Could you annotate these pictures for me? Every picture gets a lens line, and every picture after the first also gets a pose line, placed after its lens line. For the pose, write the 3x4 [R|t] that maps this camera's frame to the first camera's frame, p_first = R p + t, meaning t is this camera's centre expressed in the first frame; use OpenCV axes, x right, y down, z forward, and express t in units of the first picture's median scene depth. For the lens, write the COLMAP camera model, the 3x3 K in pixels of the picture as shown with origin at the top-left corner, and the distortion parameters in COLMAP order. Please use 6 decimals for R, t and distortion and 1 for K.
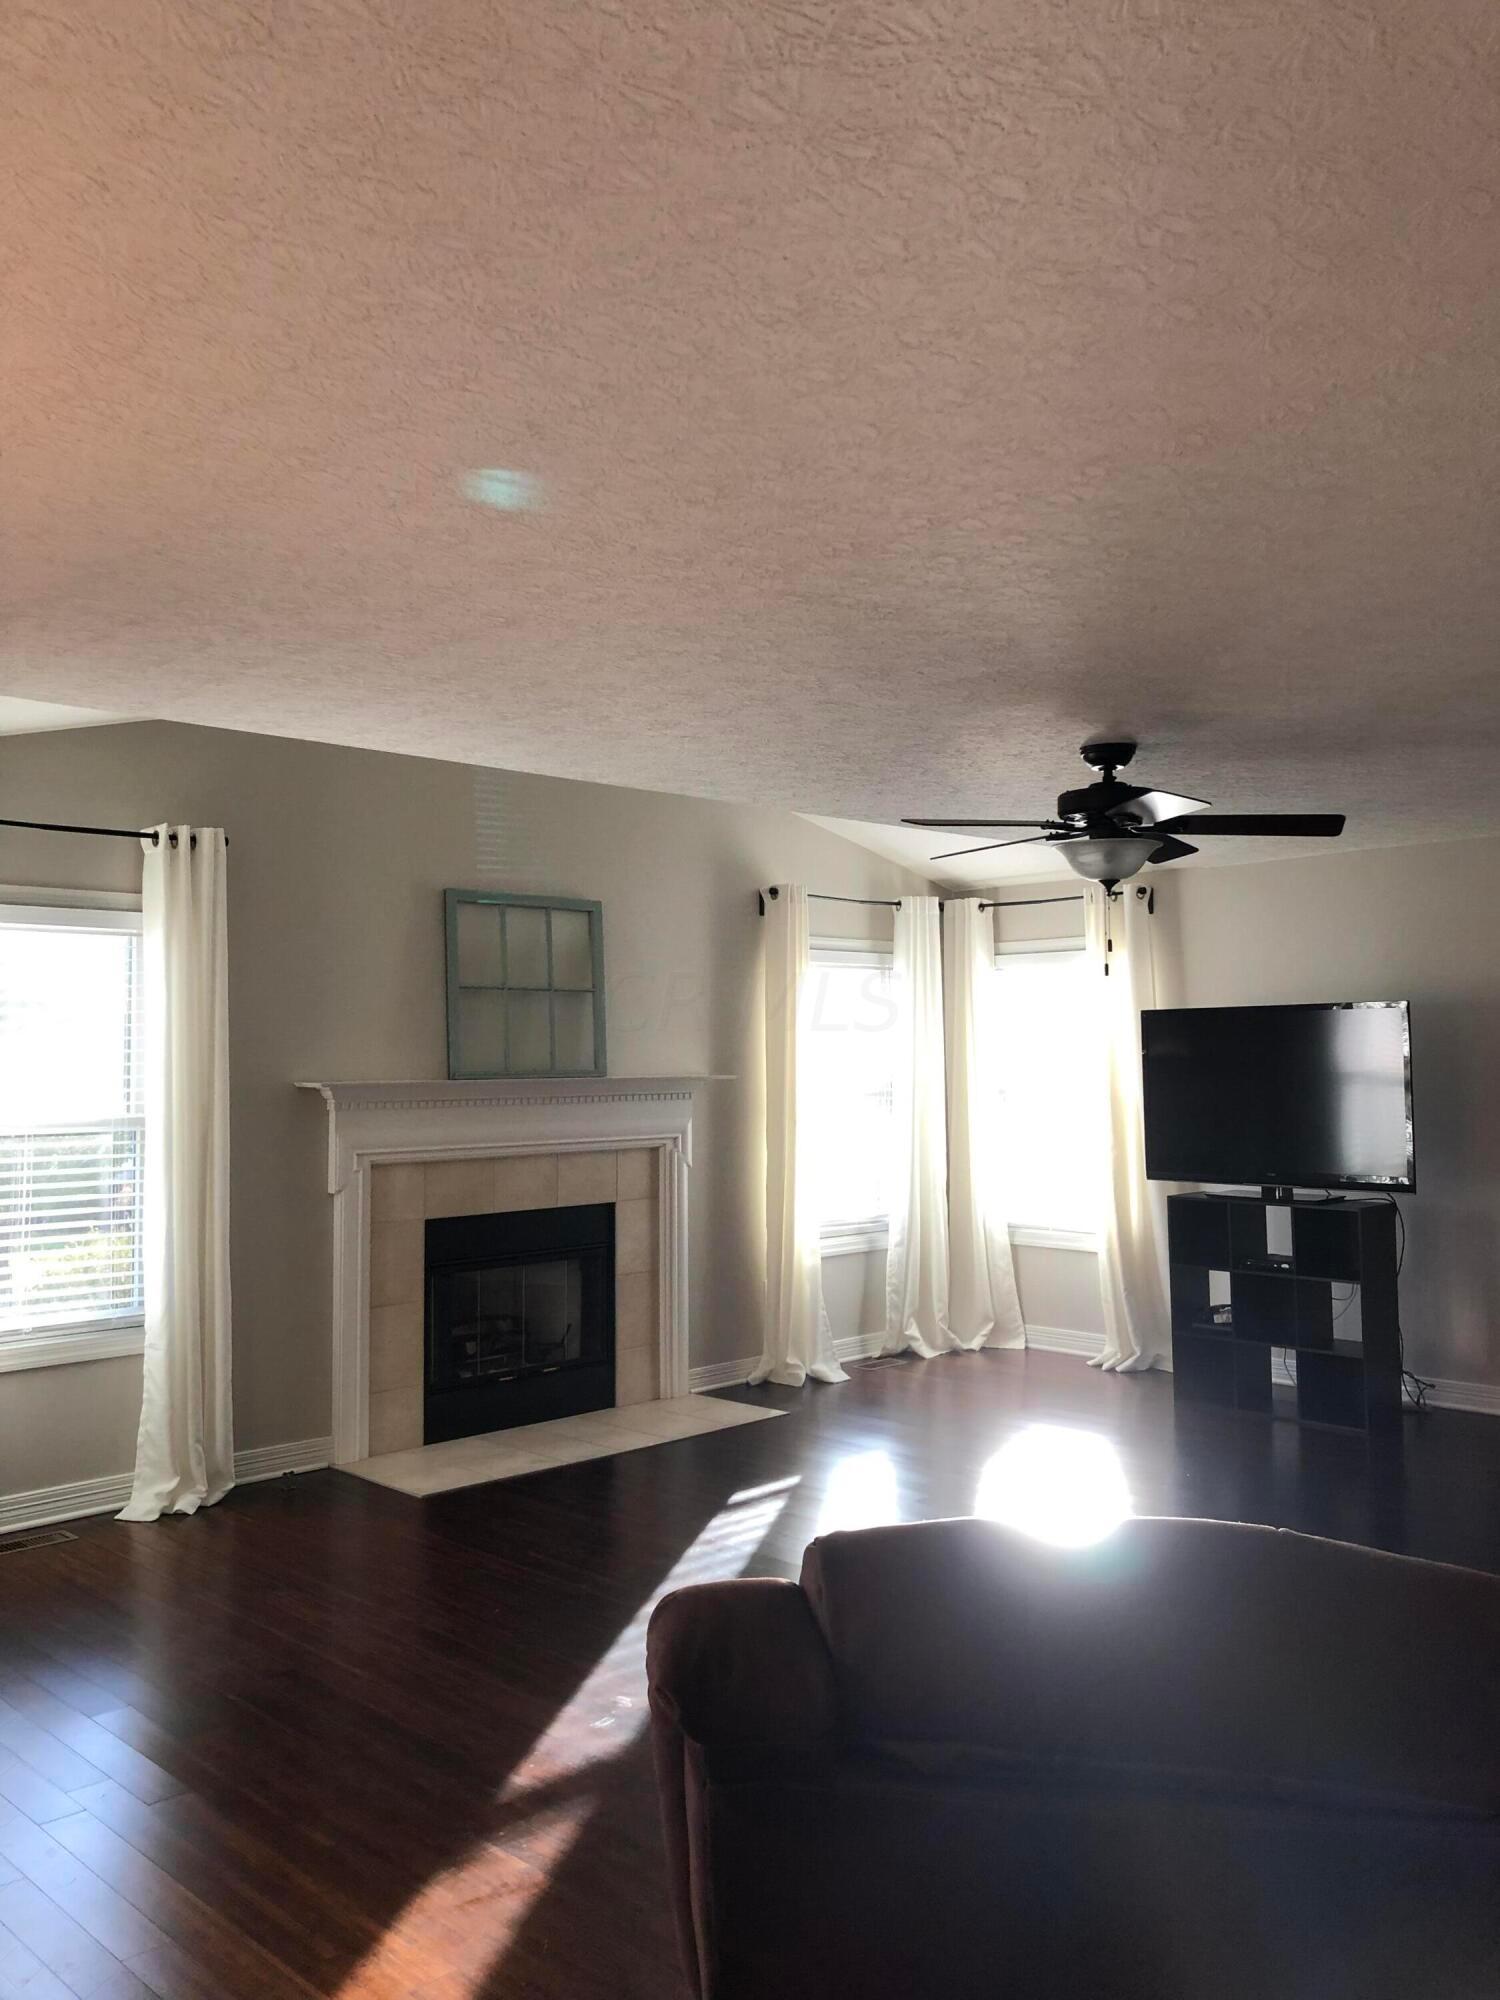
lens RADIAL K [[1638.1, 0, 750.0], [0, 1638.1, 1000.0], [0, 0, 1]] dist [-0.000756, -0.000724]
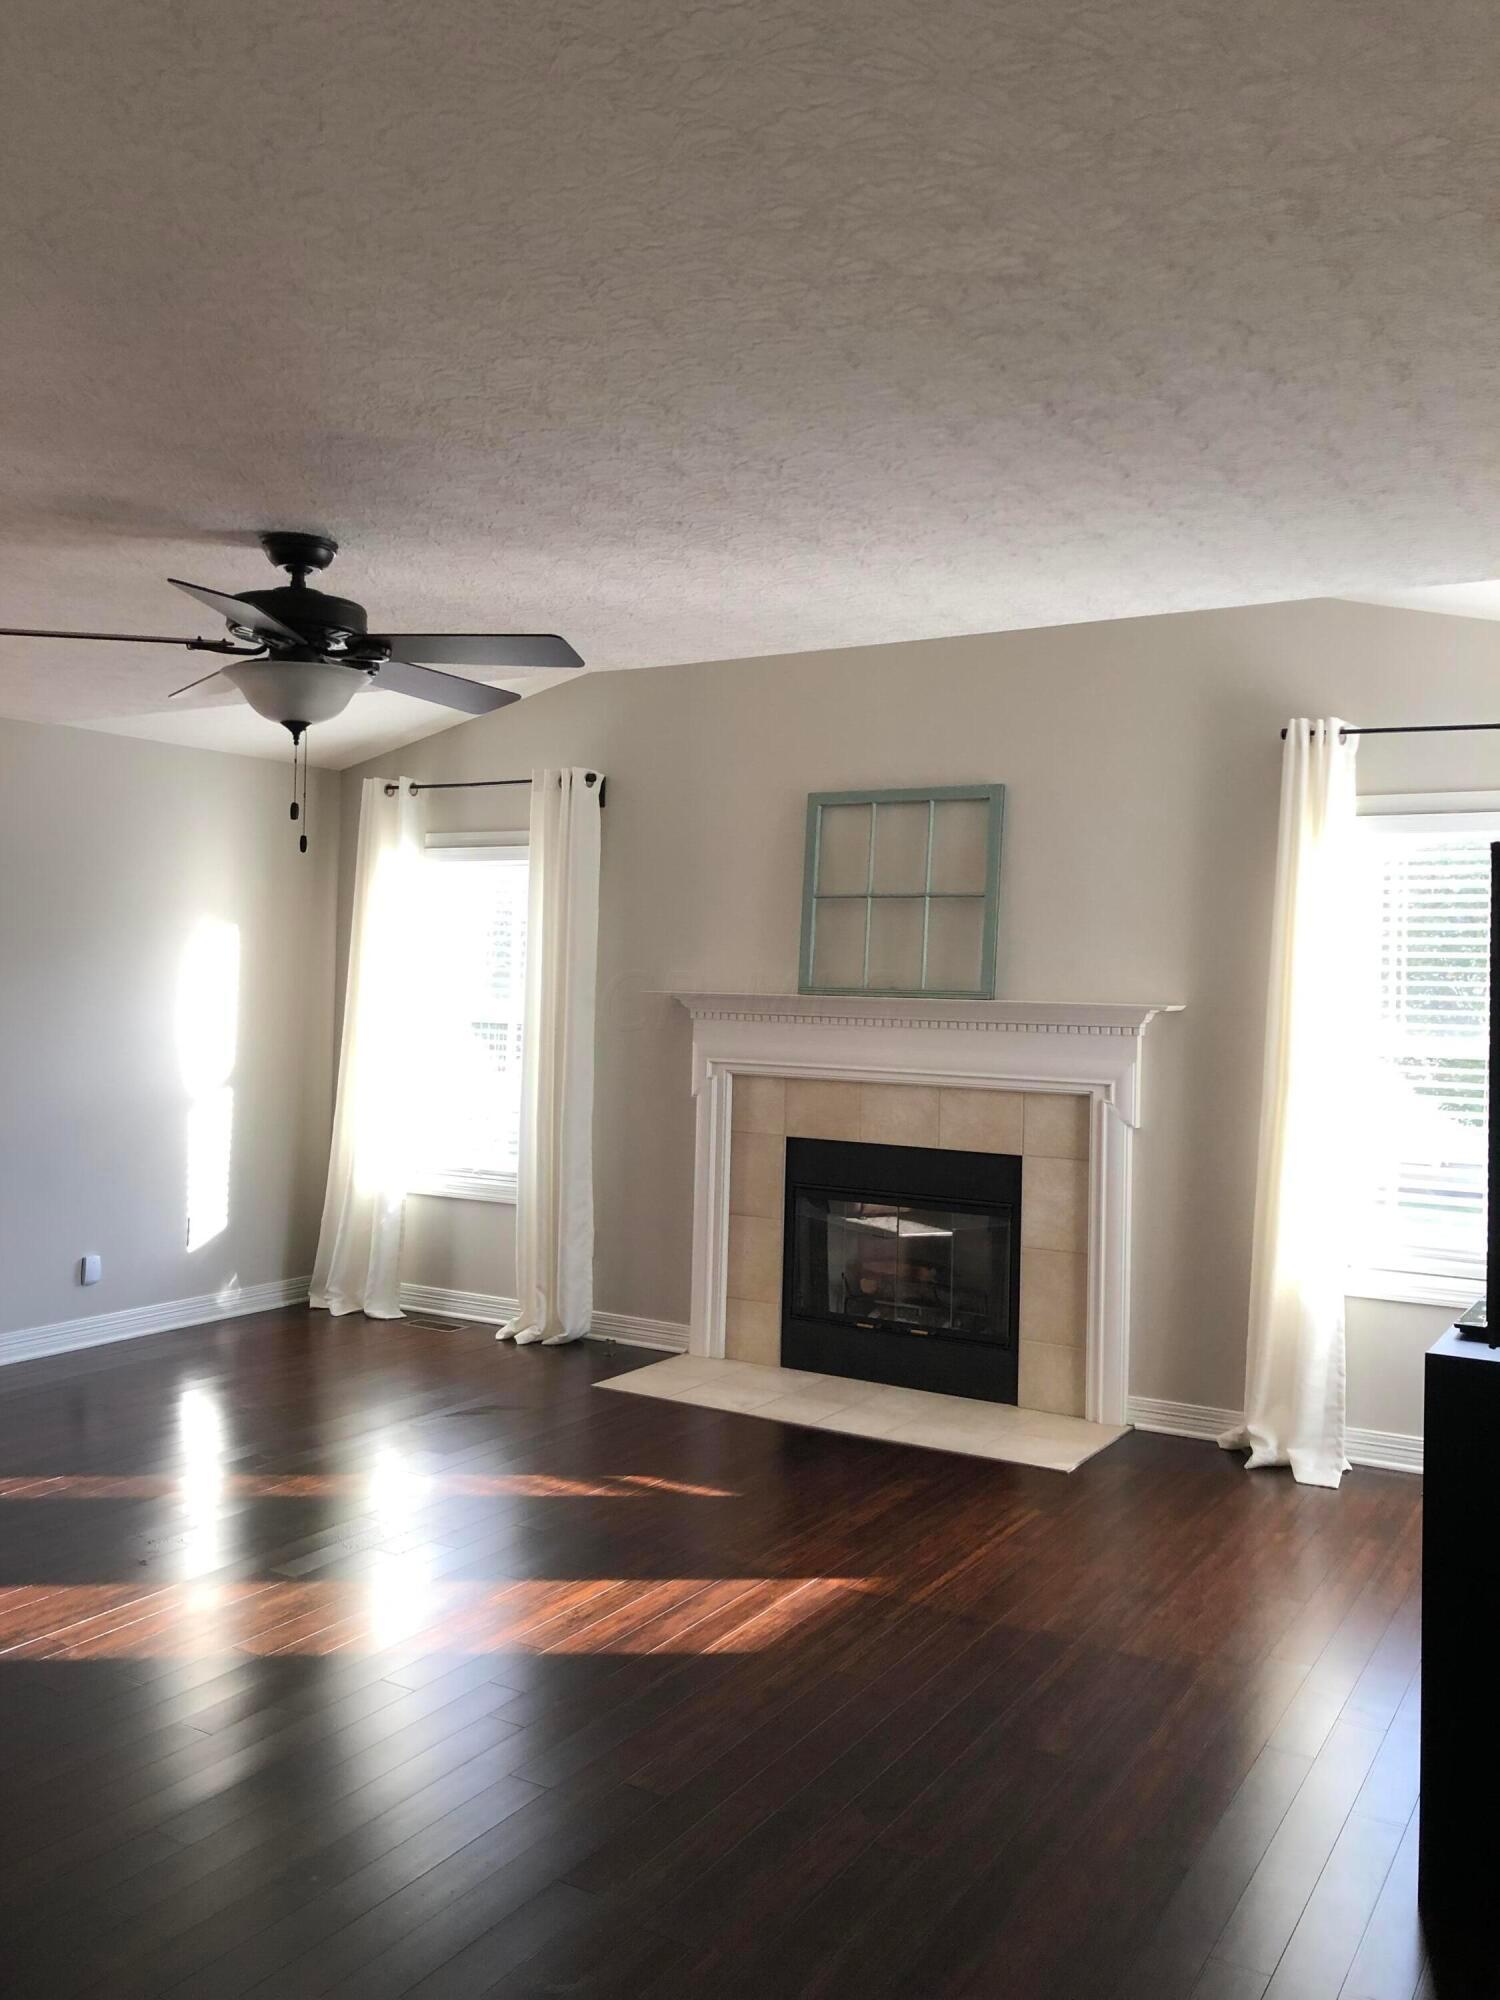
lens RADIAL K [[1620.1, 0, 751.8], [0, 1620.1, 931.8], [0, 0, 1]] dist [-0.000123, -0.000706]
pose [[0.247991, 0.005513, -0.968747, 0.699805], [0.021947, 0.999695, 0.011308, 0.001112], [0.968514, -0.024065, 0.247794, 0.717532]]
